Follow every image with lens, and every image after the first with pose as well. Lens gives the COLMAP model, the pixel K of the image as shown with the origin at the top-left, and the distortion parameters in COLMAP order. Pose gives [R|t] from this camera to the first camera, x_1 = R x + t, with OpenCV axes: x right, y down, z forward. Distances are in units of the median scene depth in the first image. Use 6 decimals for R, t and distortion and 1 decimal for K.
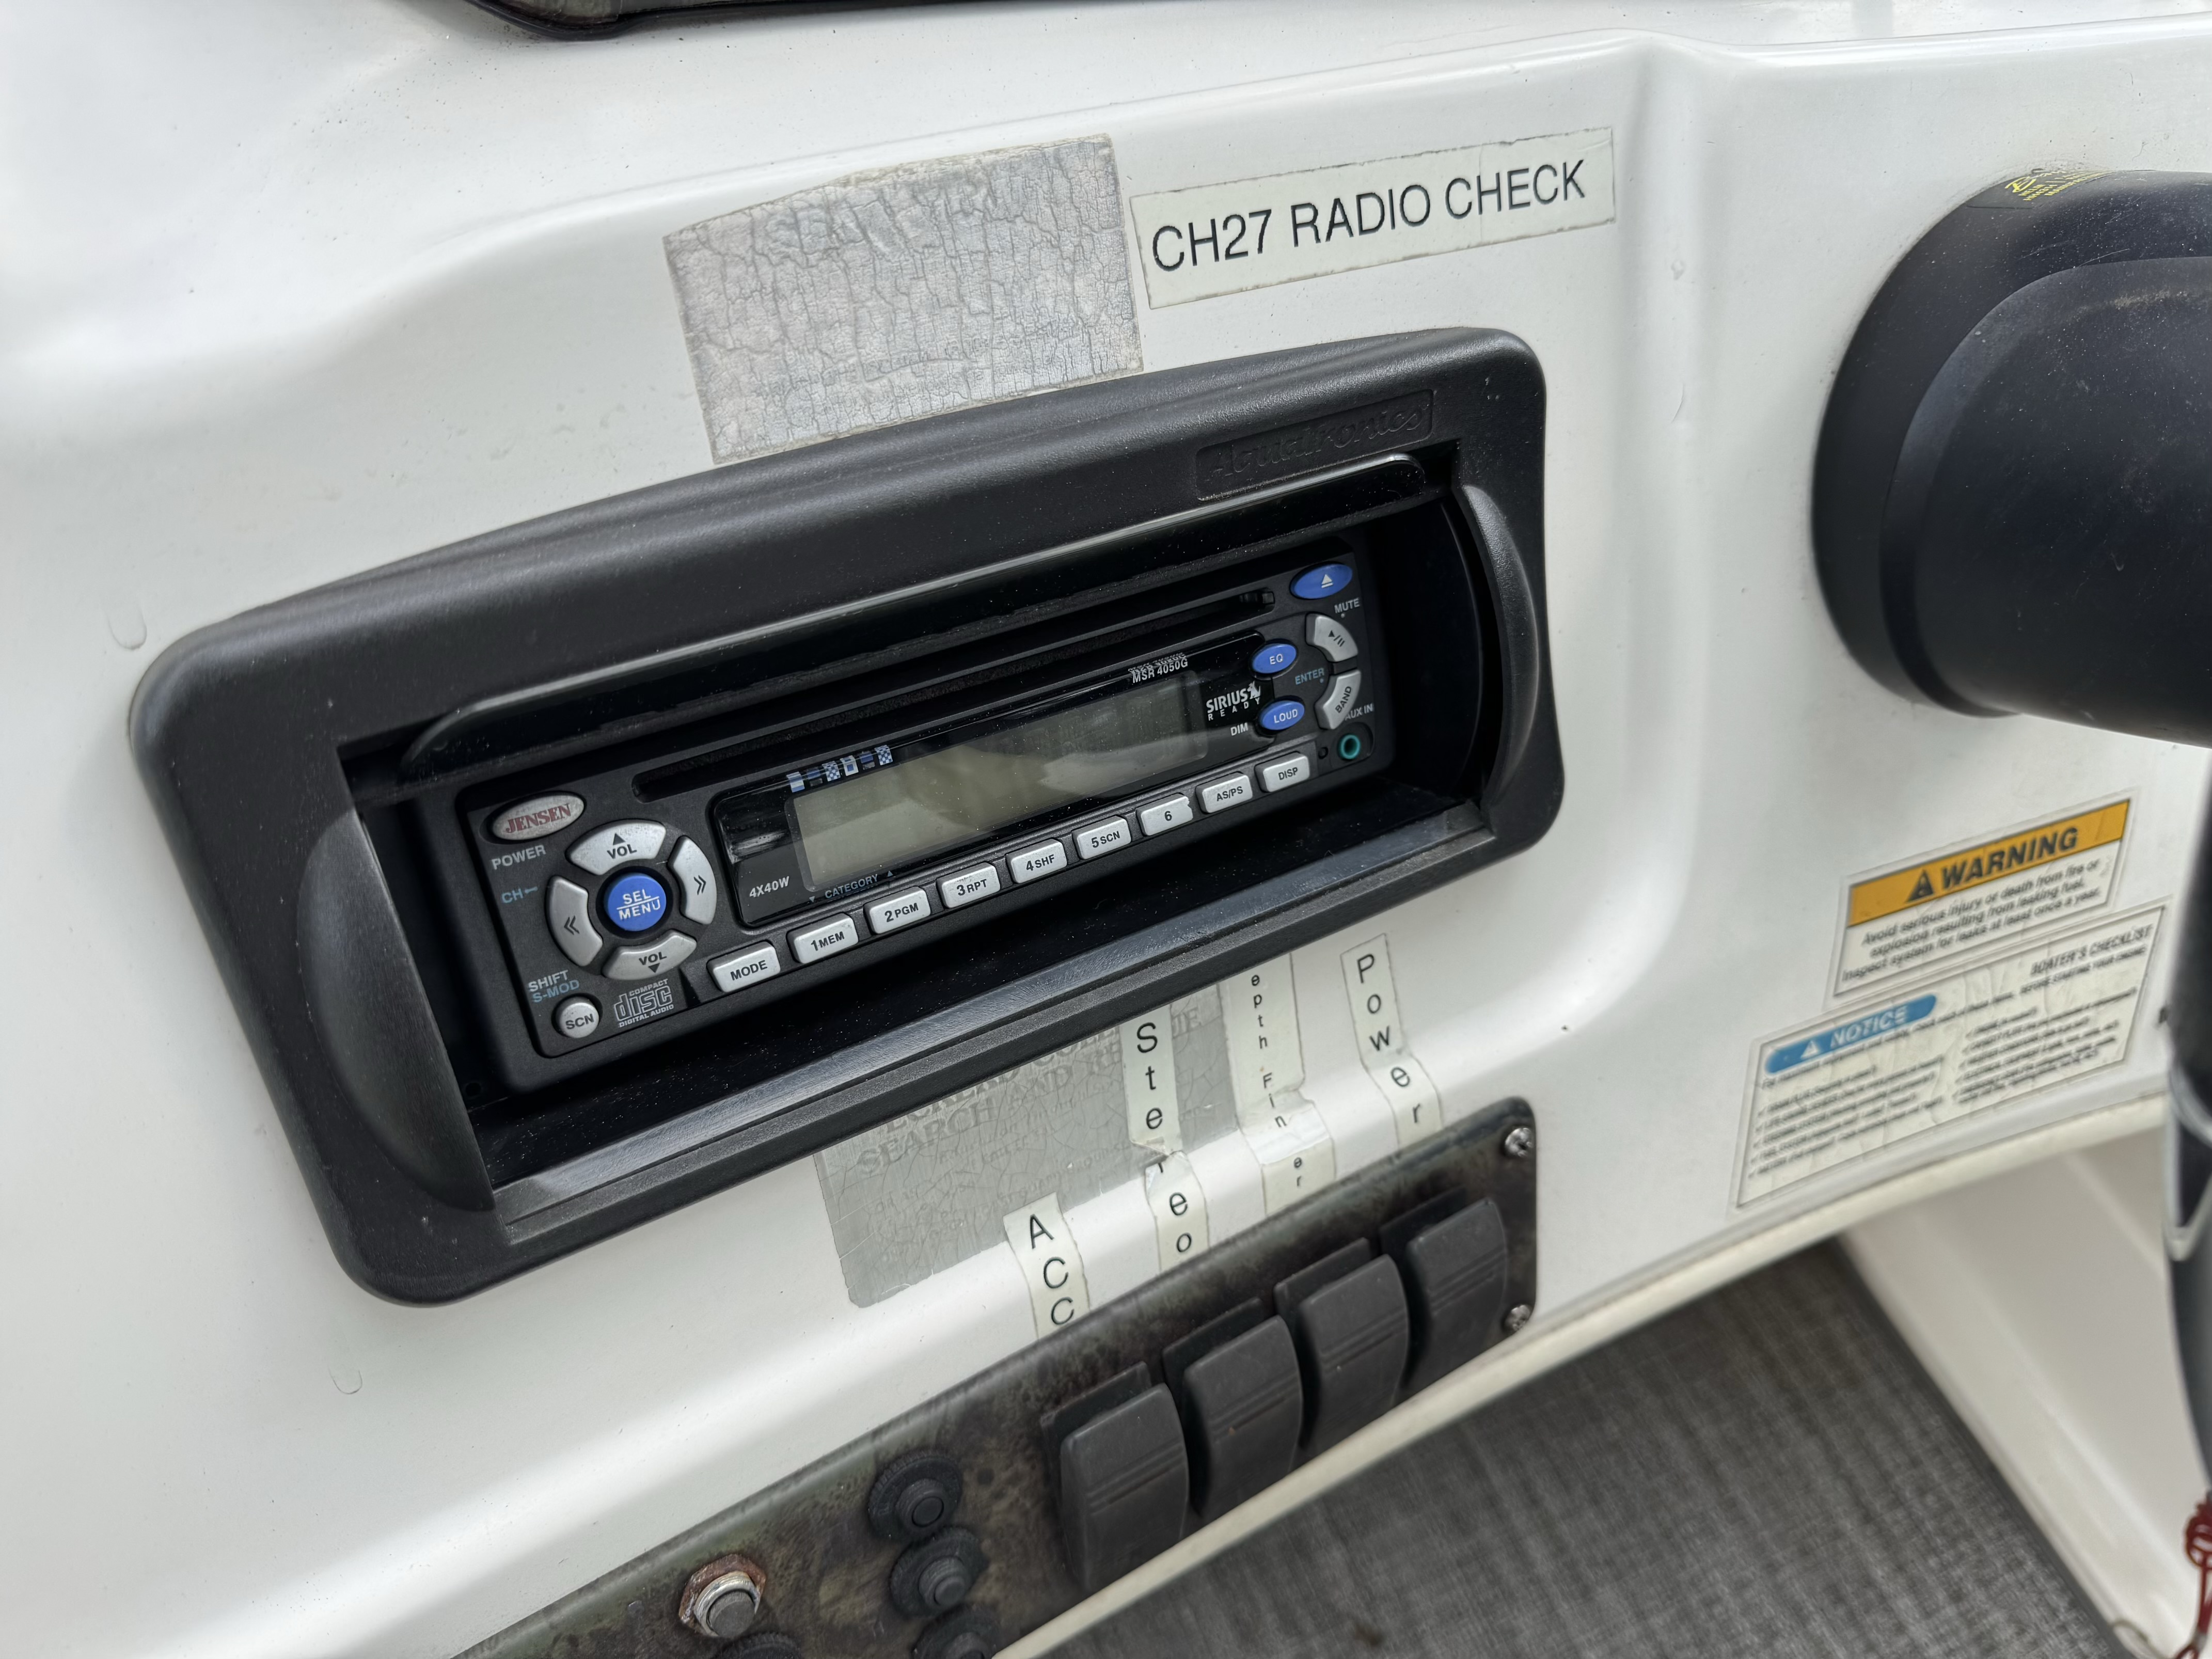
lens RADIAL K [[1594.9, 0, 1106.0], [0, 1594.9, 829.5], [0, 0, 1]] dist [0.001684, 0.002942]
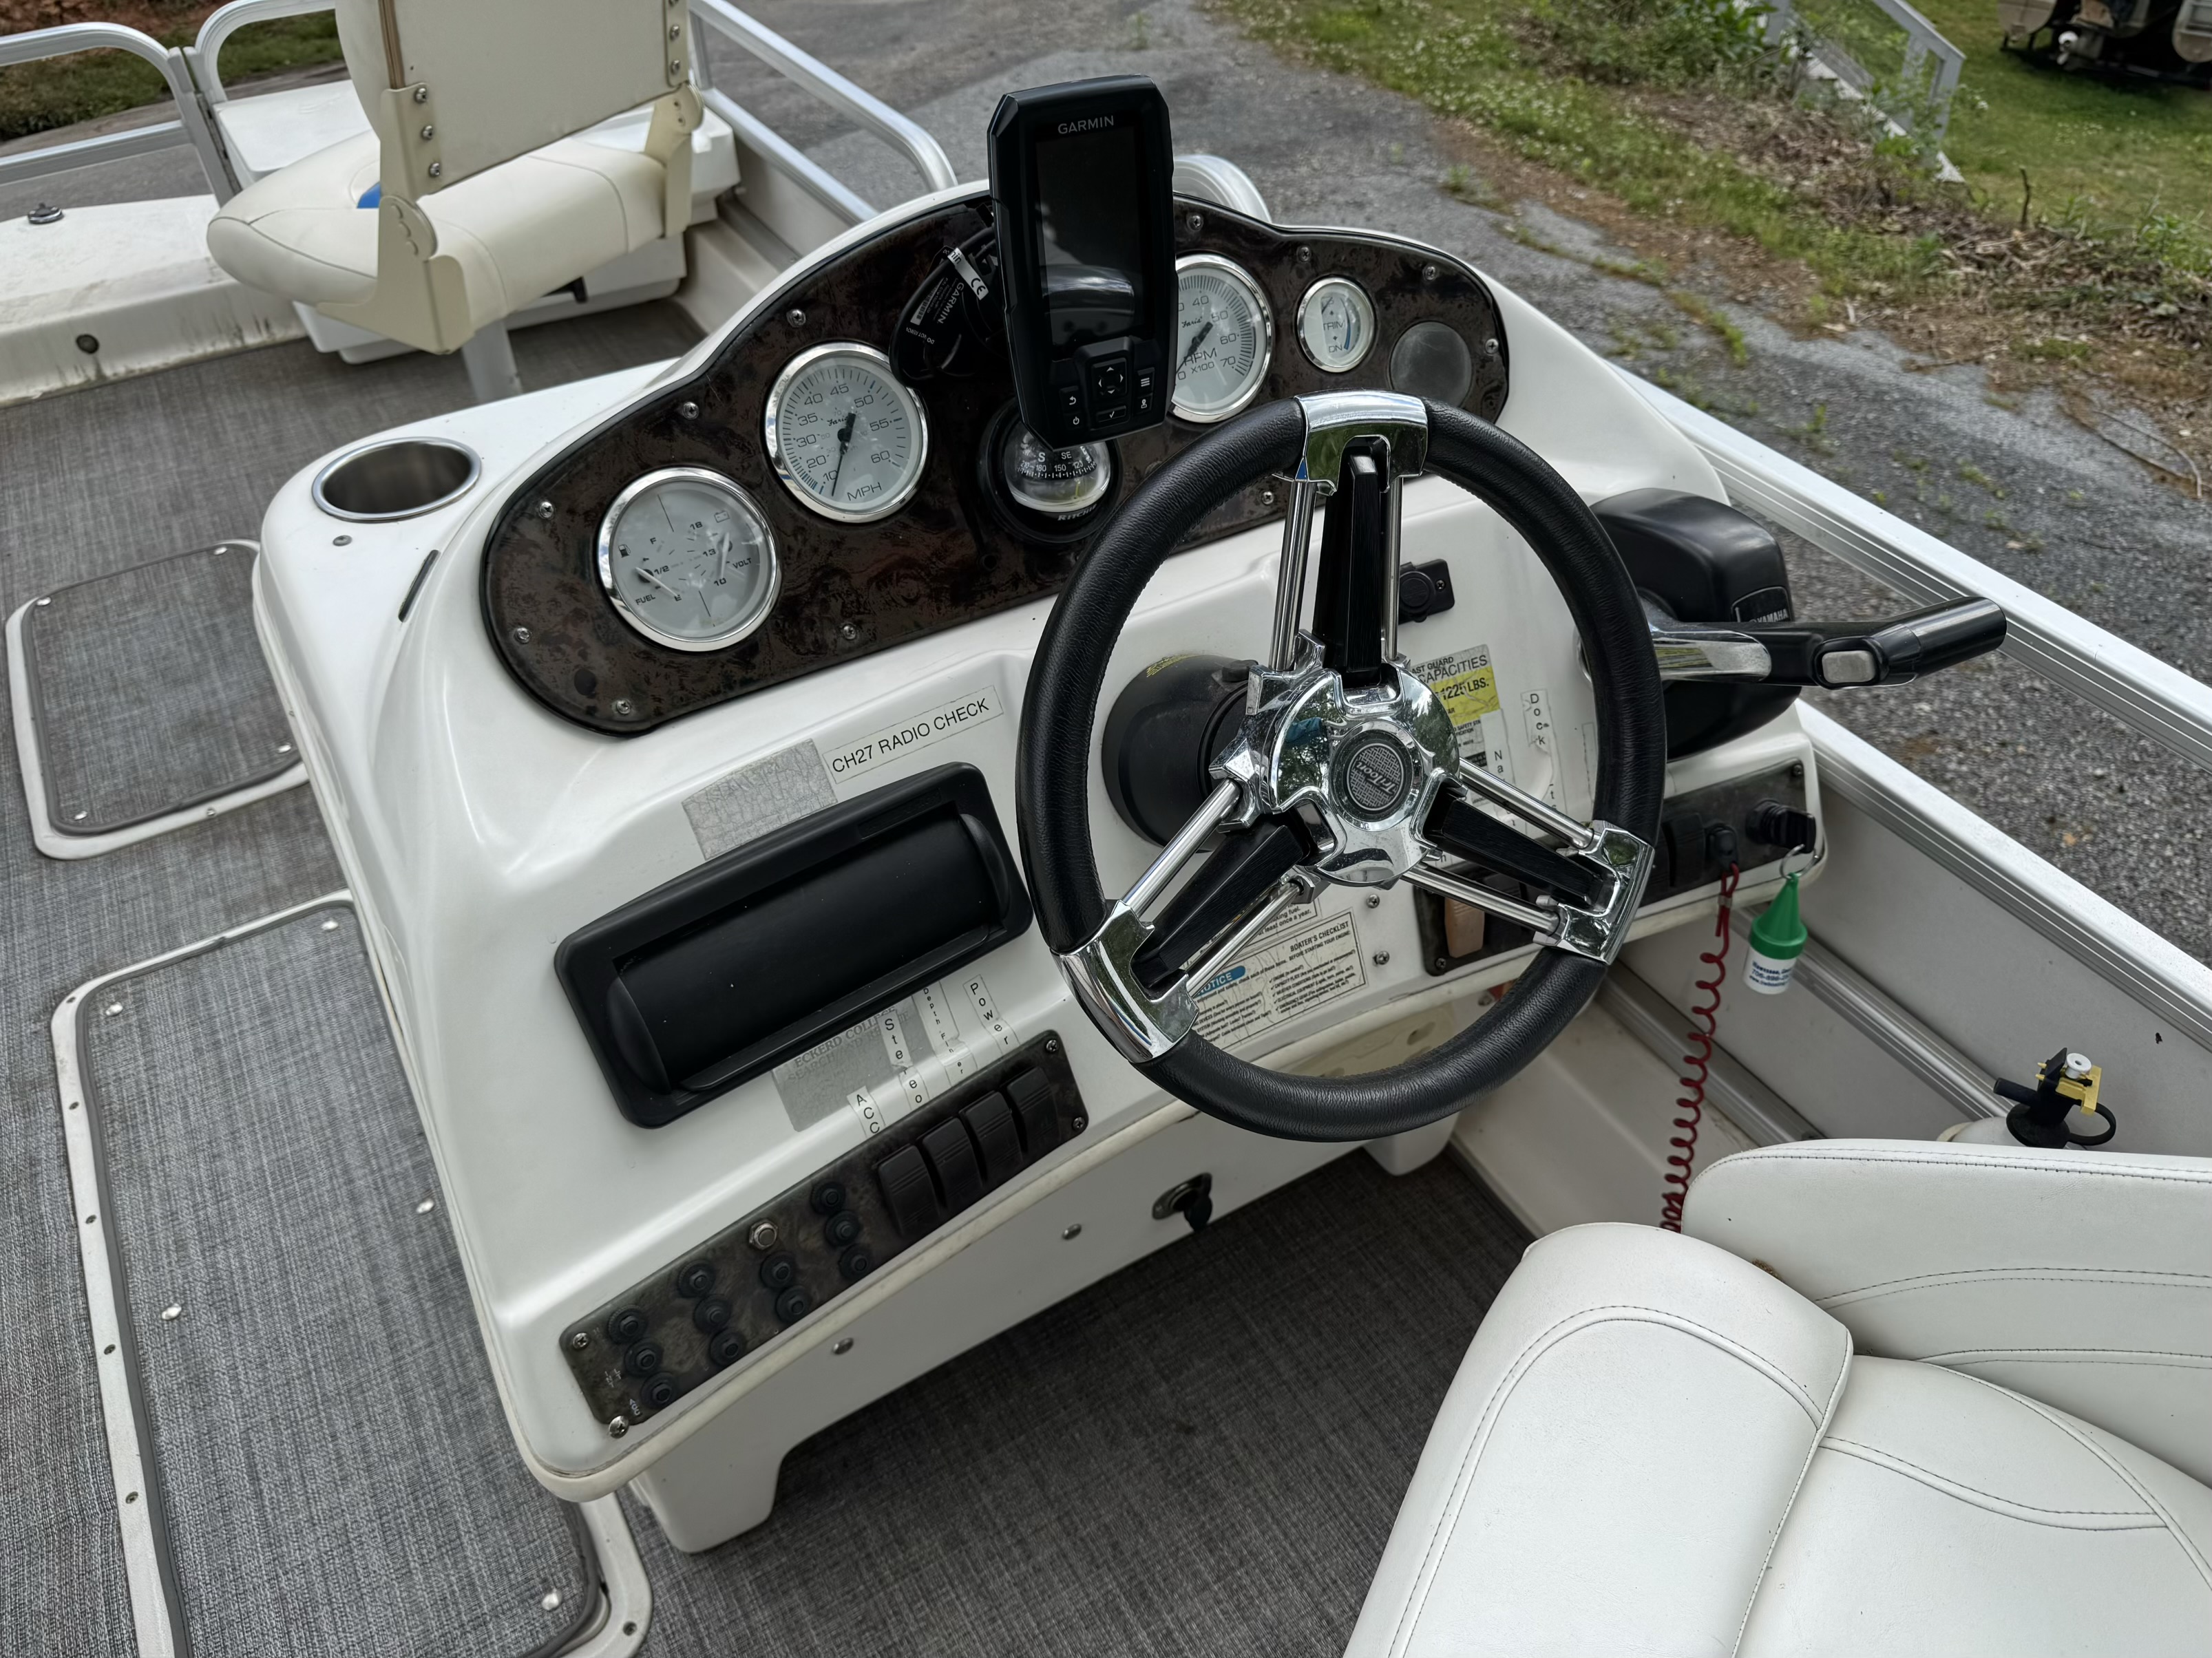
lens RADIAL K [[1530.7, 0, 1164.5], [0, 1530.7, 799.2], [0, 0, 1]] dist [0.051616, 0.000279]
pose [[0.980905, -0.187779, 0.050636, 0.429803], [0.193595, 0.967630, -0.161907, 0.273267], [-0.018594, 0.168618, 0.985506, -1.704274]]
